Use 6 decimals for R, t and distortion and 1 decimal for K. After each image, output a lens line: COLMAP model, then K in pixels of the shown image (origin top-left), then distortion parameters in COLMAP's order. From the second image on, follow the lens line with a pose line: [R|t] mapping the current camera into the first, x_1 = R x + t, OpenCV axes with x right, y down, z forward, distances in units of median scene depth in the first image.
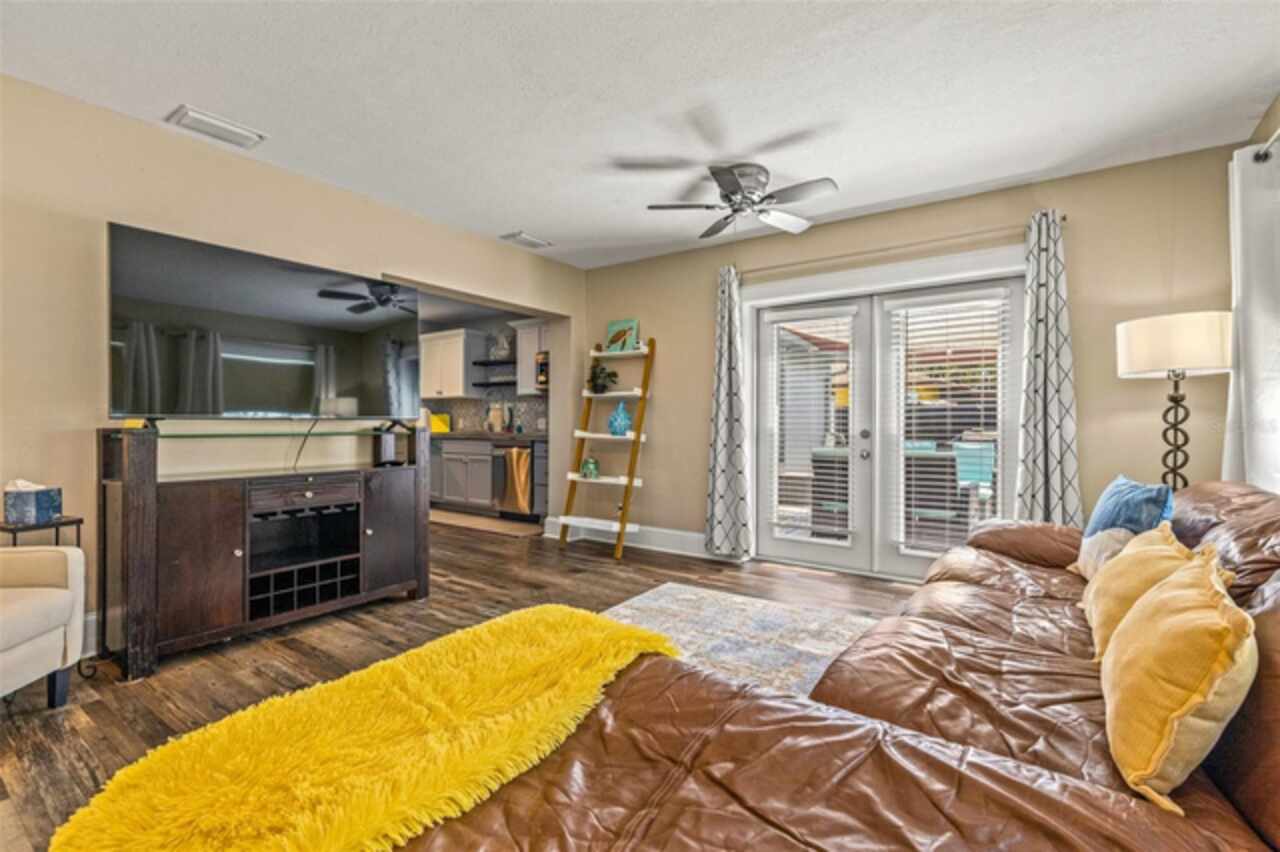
lens RADIAL K [[570.9, 0, 645.5], [0, 570.9, 422.4], [0, 0, 1]] dist [0.001363, -0.000263]
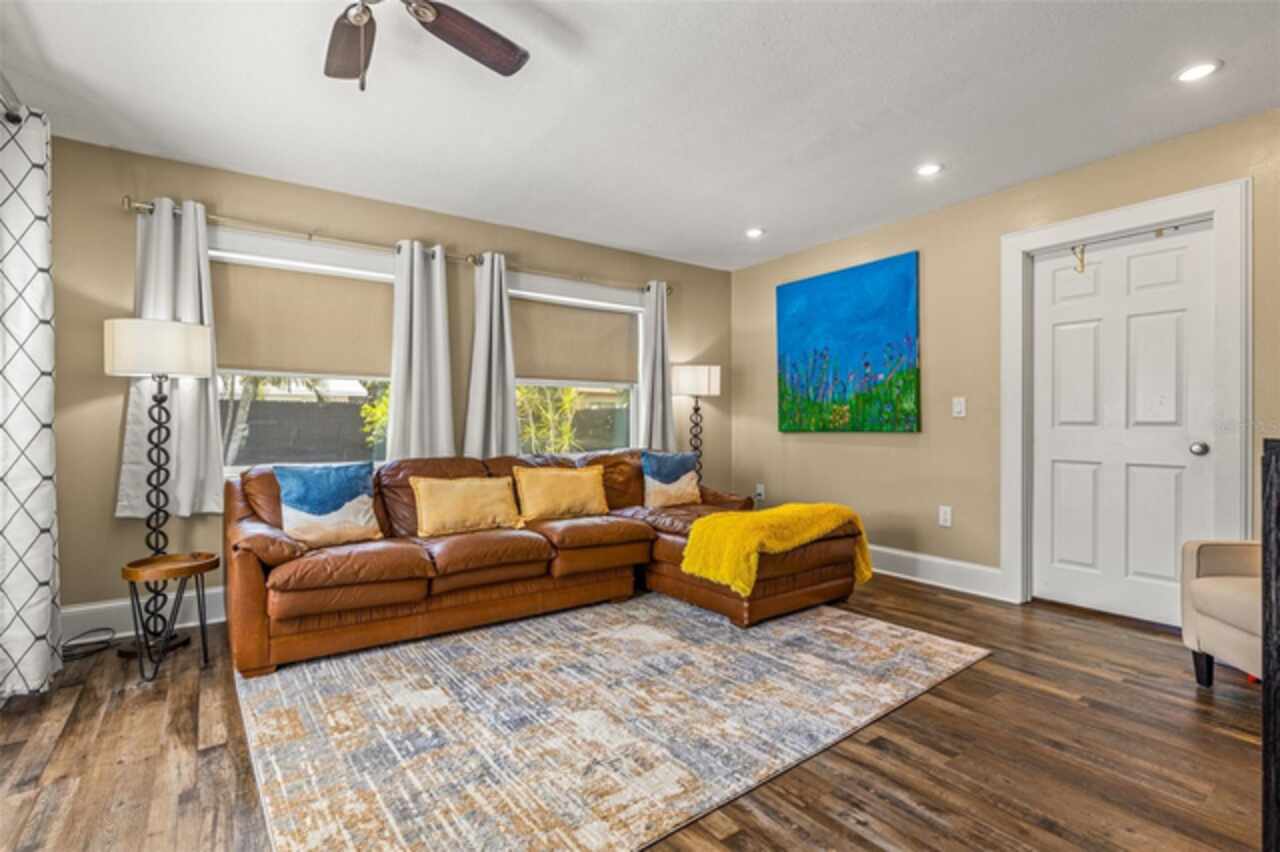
lens RADIAL K [[601.9, 0, 640.0], [0, 601.9, 426.0], [0, 0, 1]] dist [-0.001010, -0.000094]
pose [[-0.943999, 0.007410, 0.329864, -0.203440], [0.004152, 0.999935, -0.010581, 0.018508], [-0.329921, -0.008619, -0.943969, 1.389801]]
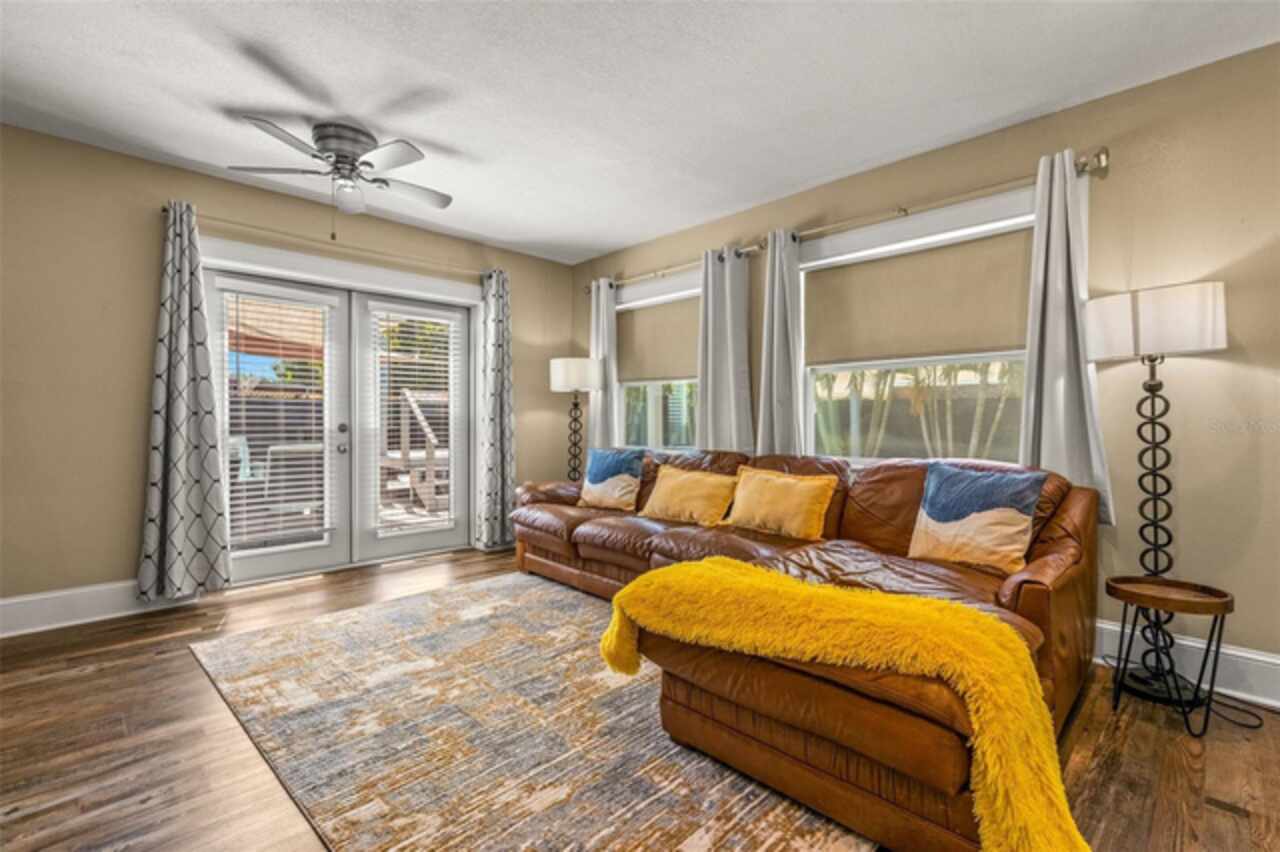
lens RADIAL K [[566.5, 0, 640.0], [0, 566.5, 426.0], [0, 0, 1]] dist [0.000004, 0.008667]
pose [[0.180726, -0.012409, 0.983455, -0.610275], [-0.005332, 0.999893, 0.013597, 0.000727], [-0.983519, -0.007701, 0.180640, 0.379784]]
